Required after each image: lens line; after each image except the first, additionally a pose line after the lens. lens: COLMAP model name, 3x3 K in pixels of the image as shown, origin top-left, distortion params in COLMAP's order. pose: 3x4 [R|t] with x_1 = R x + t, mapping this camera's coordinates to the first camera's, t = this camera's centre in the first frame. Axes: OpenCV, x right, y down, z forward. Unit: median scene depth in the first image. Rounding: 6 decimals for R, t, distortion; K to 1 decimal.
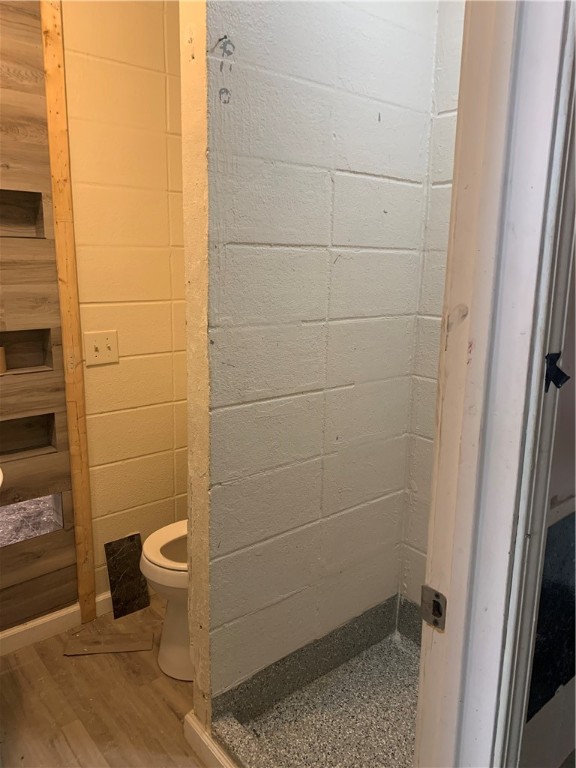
lens RADIAL K [[587.7, 0, 288.2], [0, 587.7, 374.0], [0, 0, 1]] dist [0.054848, -0.055002]
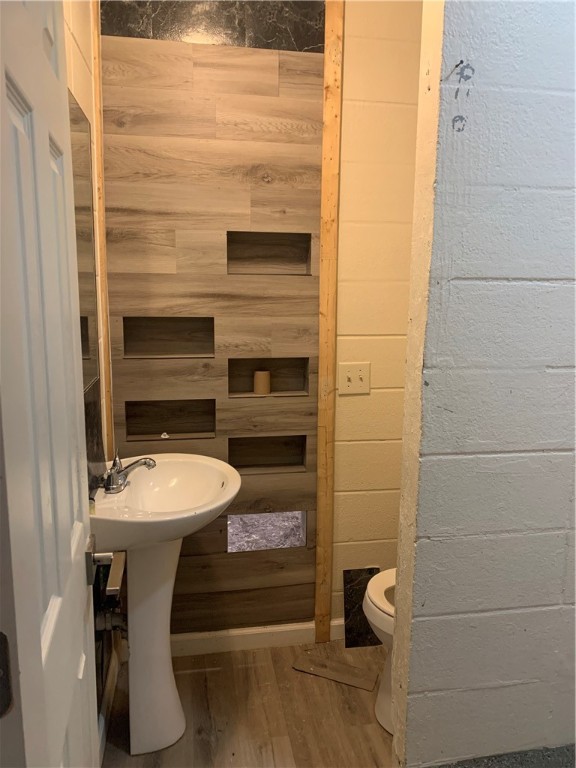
lens RADIAL K [[587.7, 0, 288.2], [0, 587.7, 374.0], [0, 0, 1]] dist [0.054848, -0.055002]
pose [[0.866092, 0.073576, -0.494441, 0.107125], [-0.097684, 0.994950, -0.023055, -0.019920], [0.490248, 0.068267, 0.868905, 0.057858]]
